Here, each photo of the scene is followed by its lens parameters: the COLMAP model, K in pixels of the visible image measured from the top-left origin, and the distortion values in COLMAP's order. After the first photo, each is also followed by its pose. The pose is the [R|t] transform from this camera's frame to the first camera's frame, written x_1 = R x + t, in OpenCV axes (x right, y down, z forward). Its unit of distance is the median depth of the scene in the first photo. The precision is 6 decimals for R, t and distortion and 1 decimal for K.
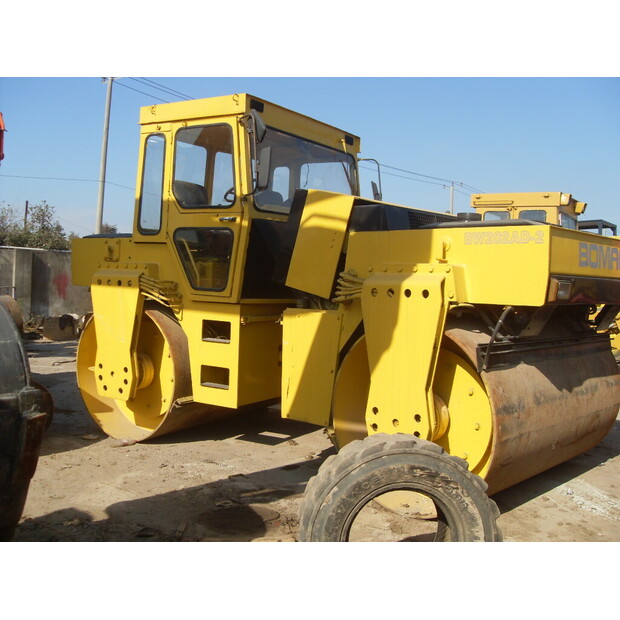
lens RADIAL K [[718.7, 0, 309.9], [0, 718.7, 309.6], [0, 0, 1]] dist [-0.098773, 0.000000]
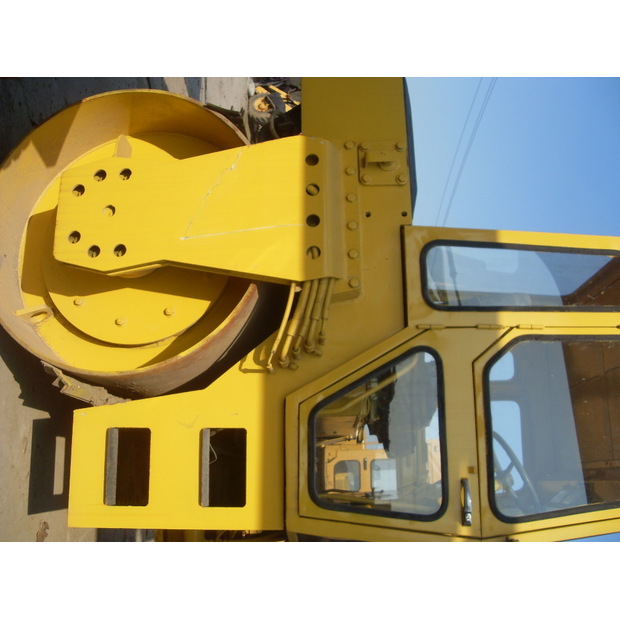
lens RADIAL K [[718.7, 0, 308.8], [0, 718.7, 309.8], [0, 0, 1]] dist [-0.098773, 0.000000]
pose [[0.061027, 0.954000, 0.293530, -0.346112], [-0.997909, 0.064593, -0.002461, -0.030183], [-0.021307, -0.292766, 0.955947, 0.556981]]
